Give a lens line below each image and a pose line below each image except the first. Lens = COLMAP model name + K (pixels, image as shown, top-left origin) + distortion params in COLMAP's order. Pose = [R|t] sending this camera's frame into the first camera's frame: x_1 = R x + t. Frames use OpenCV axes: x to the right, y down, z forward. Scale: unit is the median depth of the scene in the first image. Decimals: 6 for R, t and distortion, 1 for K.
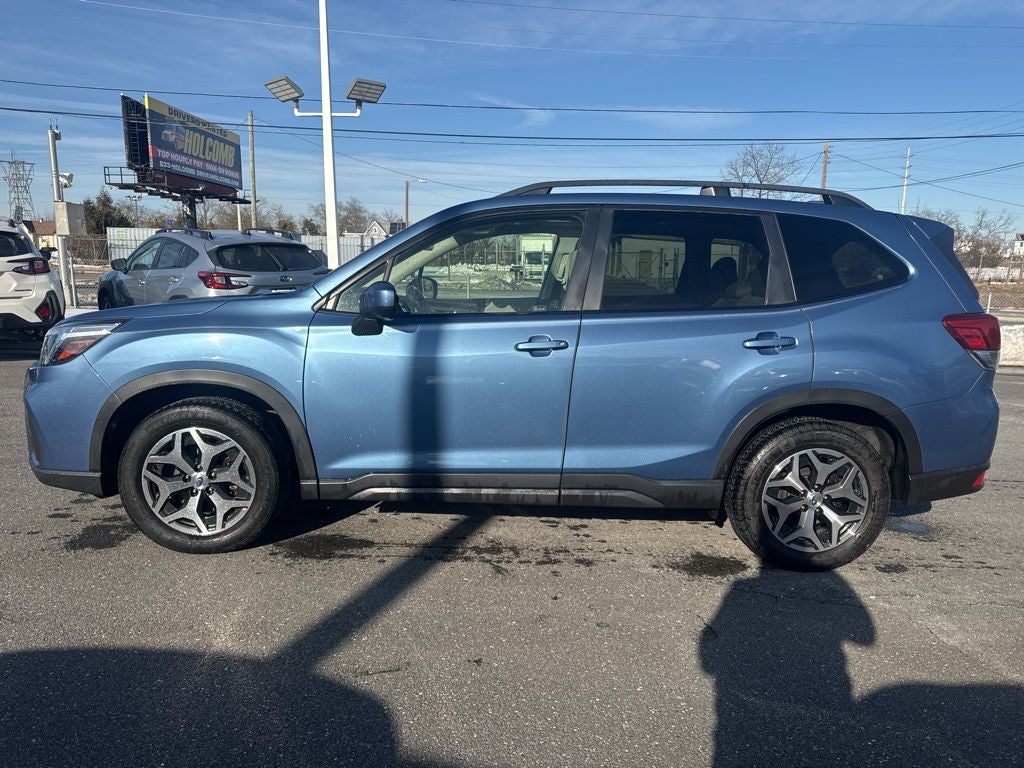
lens RADIAL K [[727.7, 0, 512.0], [0, 727.7, 384.0], [0, 0, 1]] dist [0.016589, -0.007257]
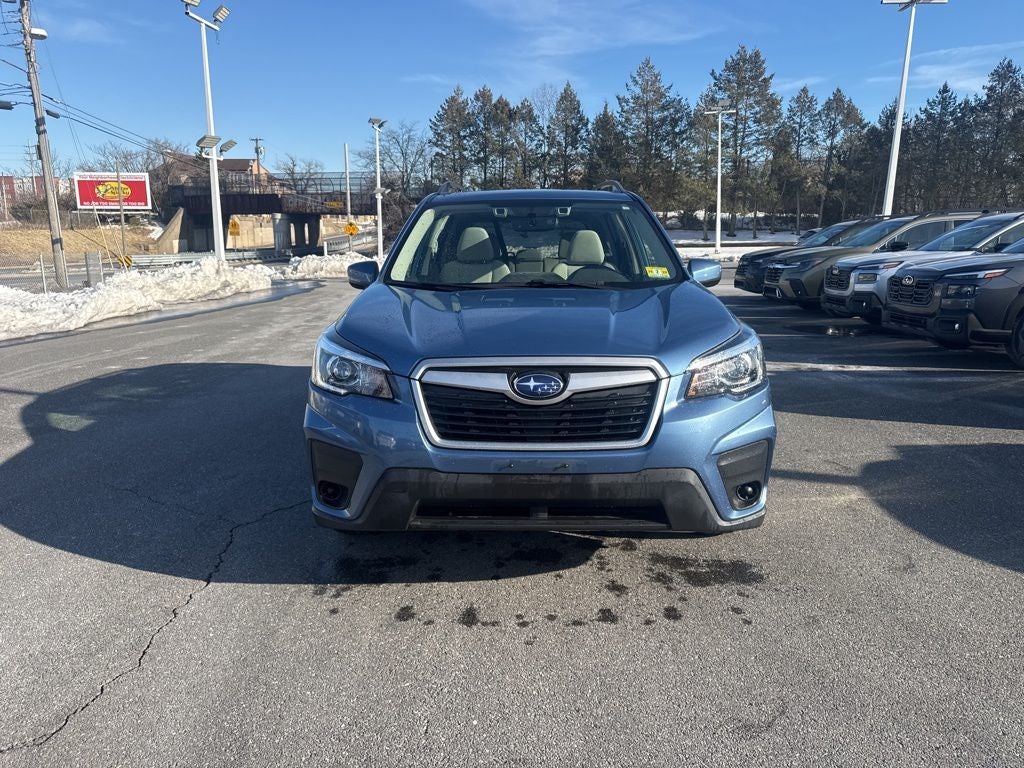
lens RADIAL K [[723.8, 0, 511.2], [0, 723.8, 378.8], [0, 0, 1]] dist [0.069942, -0.087402]
pose [[0.044475, -0.220919, 0.974278, -1.412994], [0.166342, 0.963266, 0.210829, -0.244538], [-0.985065, 0.152686, 0.079589, 1.176868]]
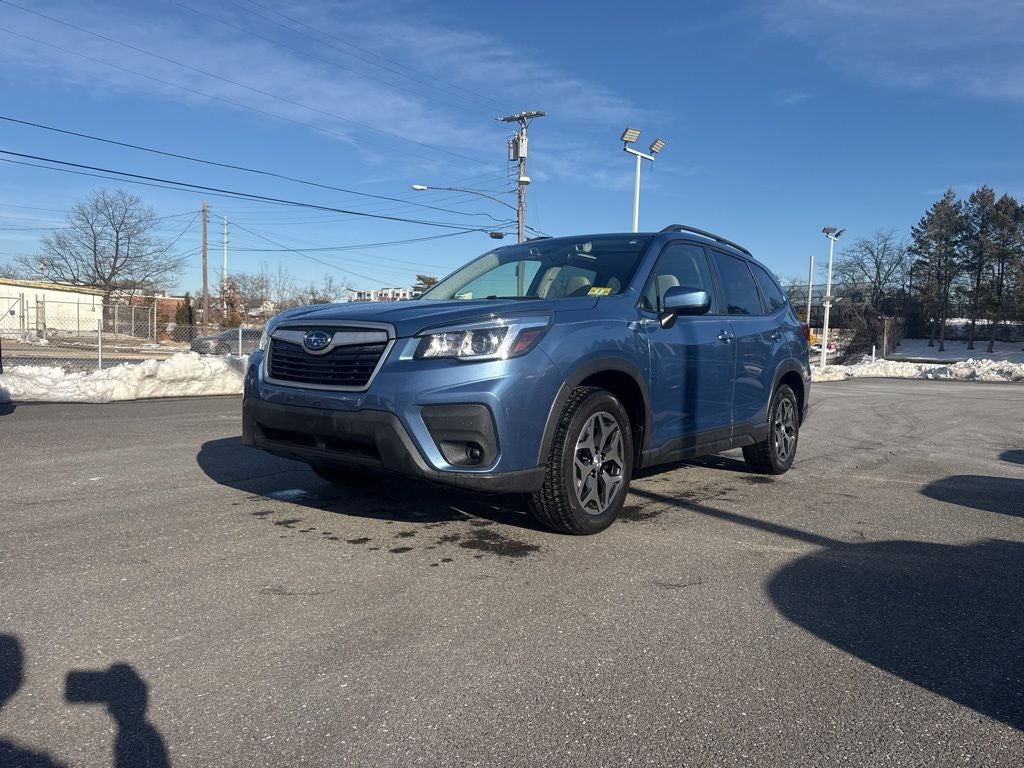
lens RADIAL K [[723.8, 0, 511.2], [0, 723.8, 378.8], [0, 0, 1]] dist [0.069942, -0.087402]
pose [[0.634228, -0.044415, 0.771869, -1.289739], [0.110896, 0.993251, -0.033968, 0.032931], [-0.765152, 0.107140, 0.634873, 0.401481]]
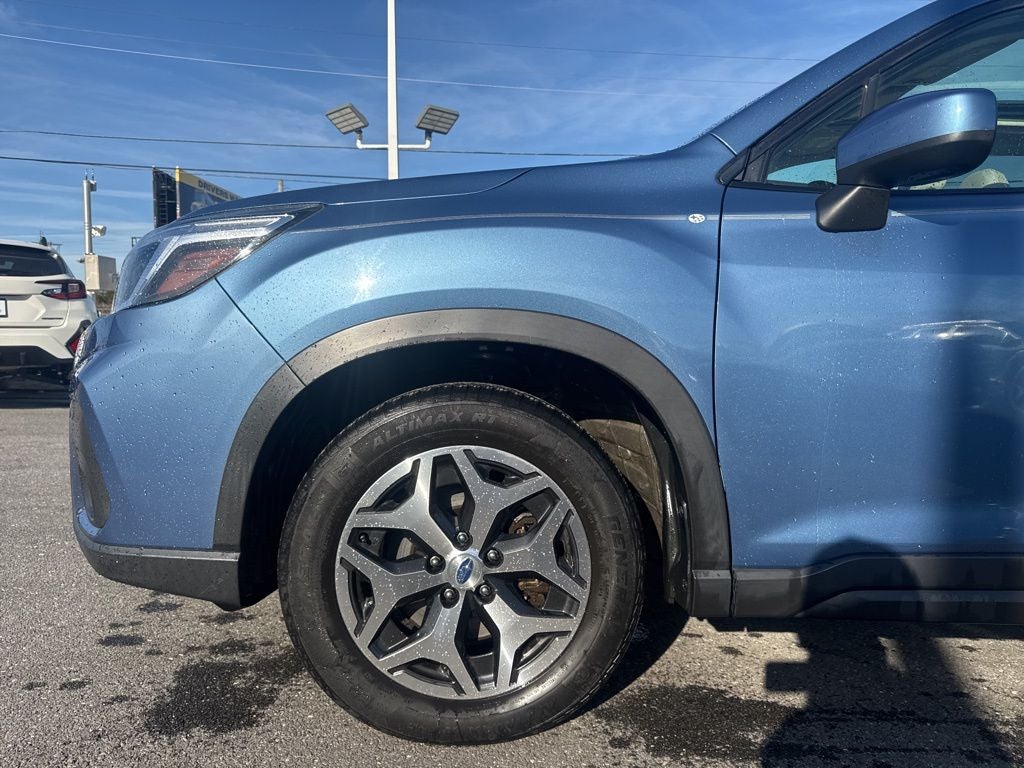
lens RADIAL K [[723.8, 0, 511.2], [0, 723.8, 378.8], [0, 0, 1]] dist [0.069942, -0.087402]
pose [[0.999838, -0.006282, -0.016860, -0.382282], [0.004438, 0.994223, -0.107247, 0.064534], [0.017437, 0.107155, 0.994089, 0.544571]]
